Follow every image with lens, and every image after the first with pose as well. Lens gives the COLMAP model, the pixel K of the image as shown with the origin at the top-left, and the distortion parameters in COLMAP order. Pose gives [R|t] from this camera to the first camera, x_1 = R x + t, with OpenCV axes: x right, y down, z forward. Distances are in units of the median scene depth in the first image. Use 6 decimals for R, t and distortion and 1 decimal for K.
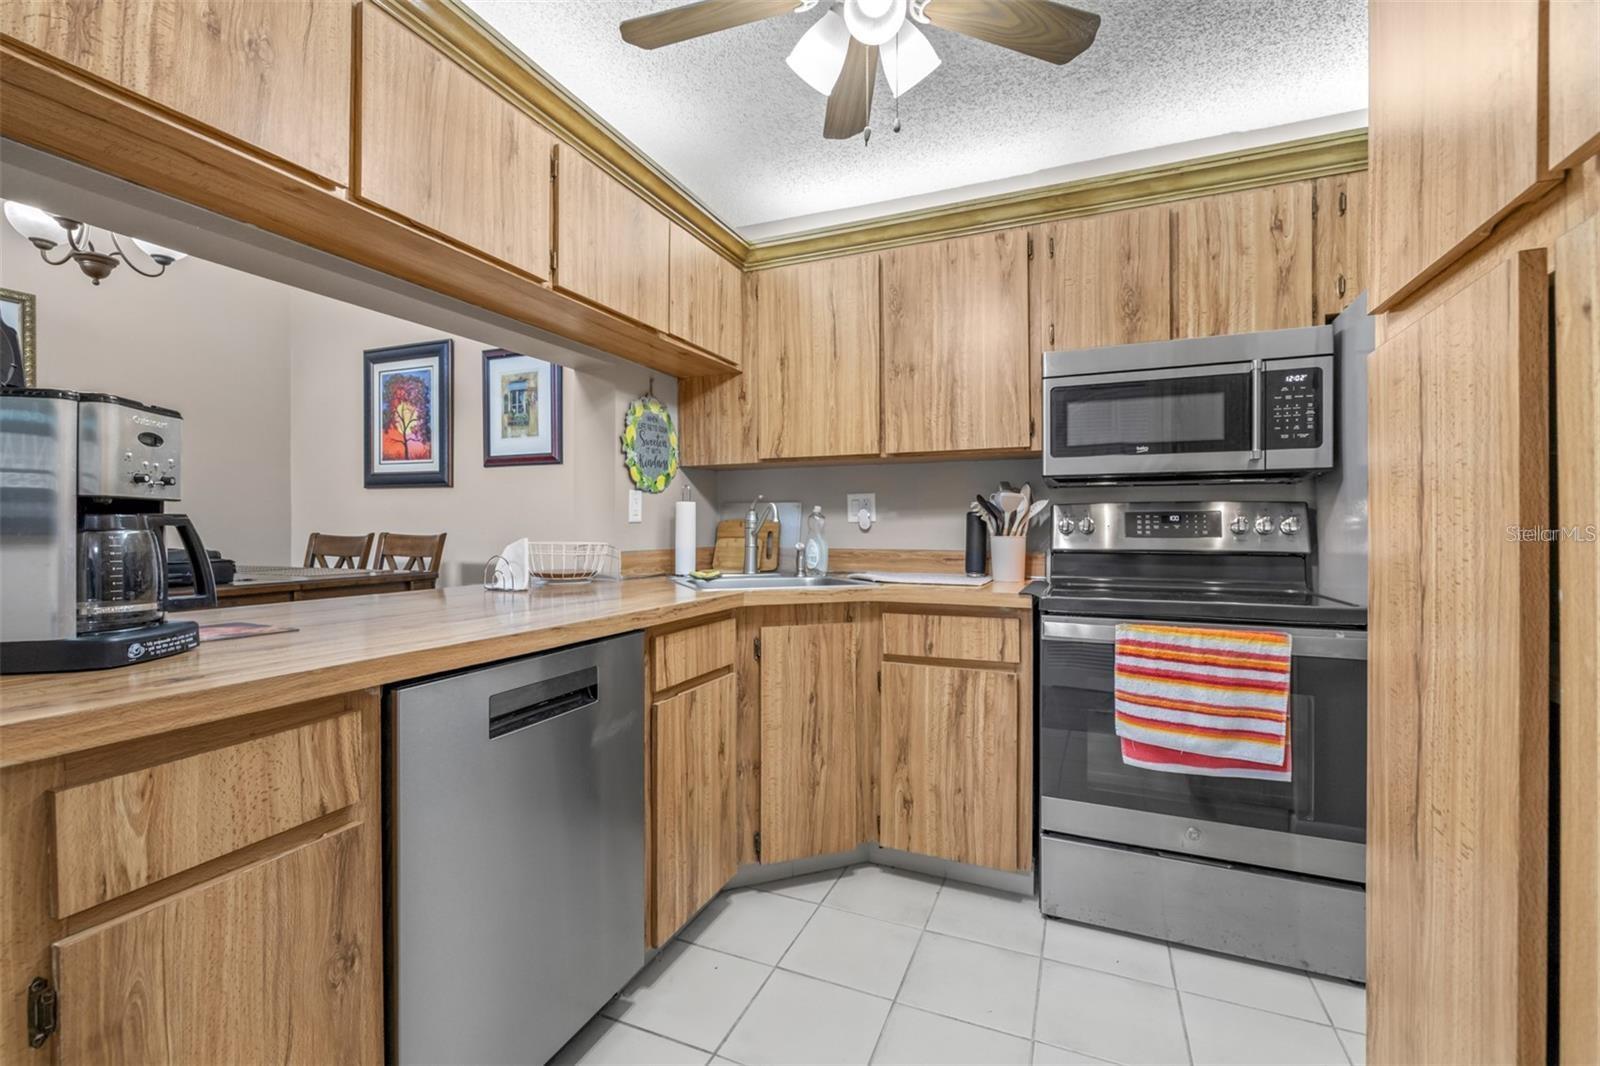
lens RADIAL K [[683.0, 0, 794.3], [0, 683.0, 527.2], [0, 0, 1]] dist [0.001131, -0.000195]
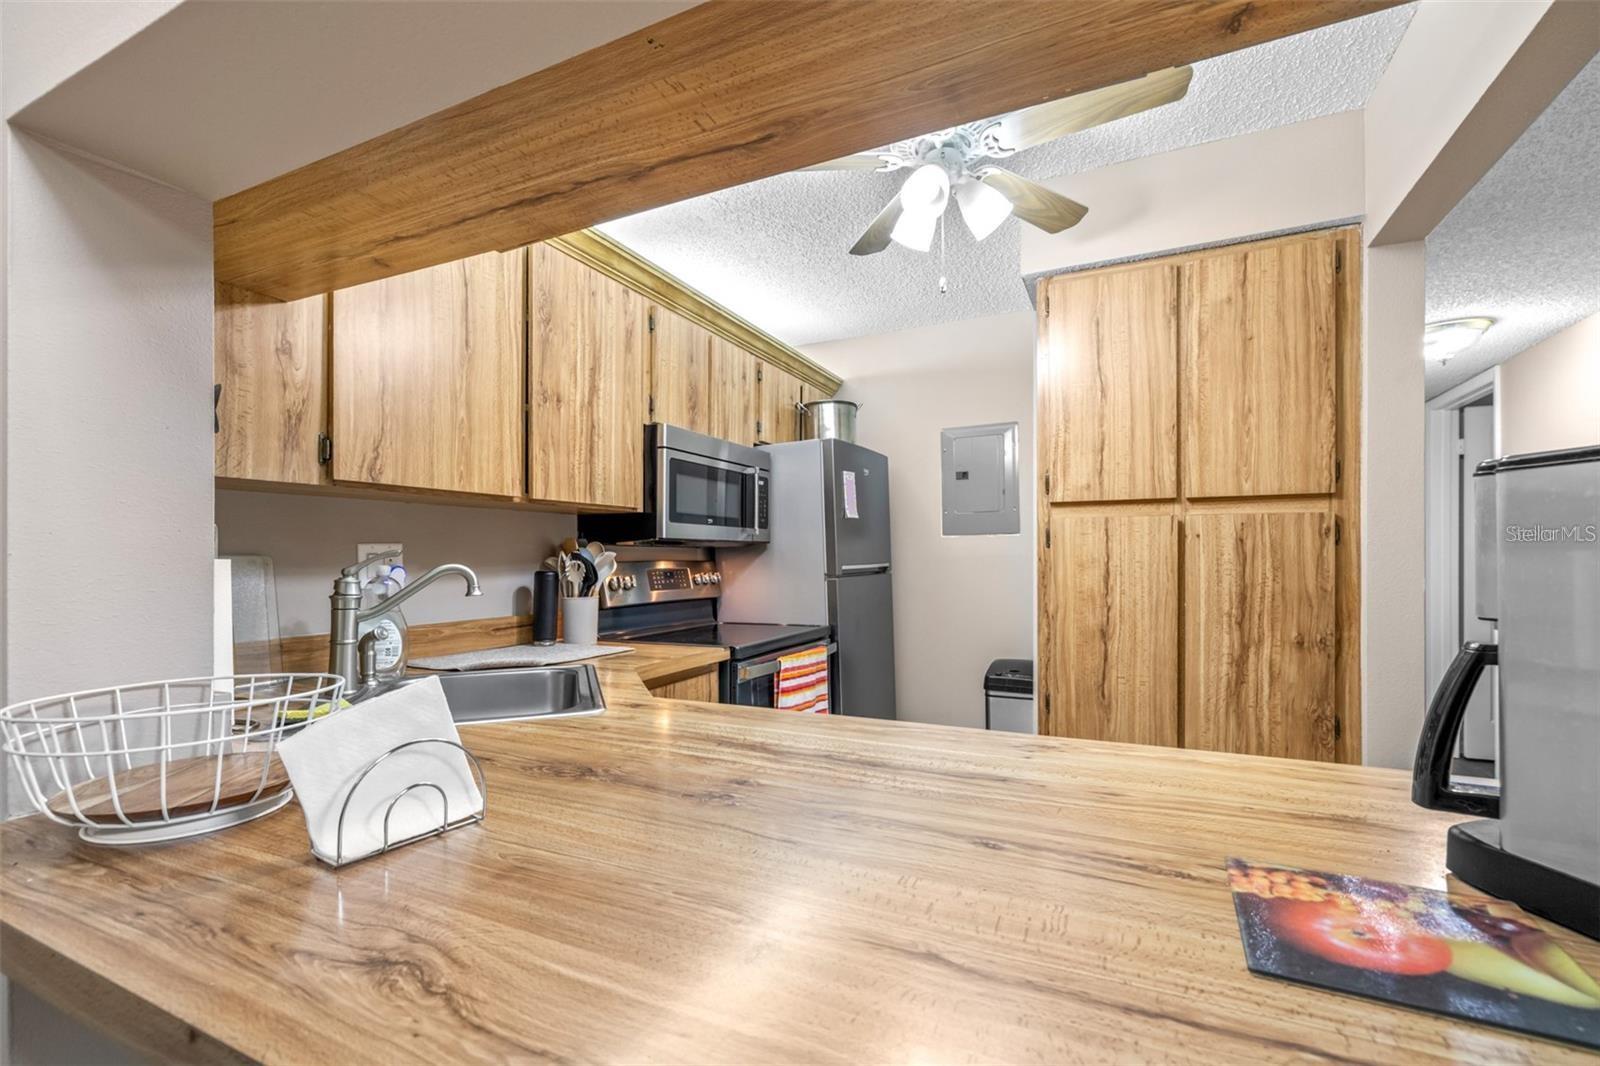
lens RADIAL K [[695.3, 0, 799.8], [0, 695.3, 557.5], [0, 0, 1]] dist [0.000354, -0.000040]
pose [[0.039296, 0.000519, 0.999227, -0.657122], [0.008189, 0.999966, -0.000841, -0.038933], [-0.999194, 0.008216, 0.039290, 0.684134]]
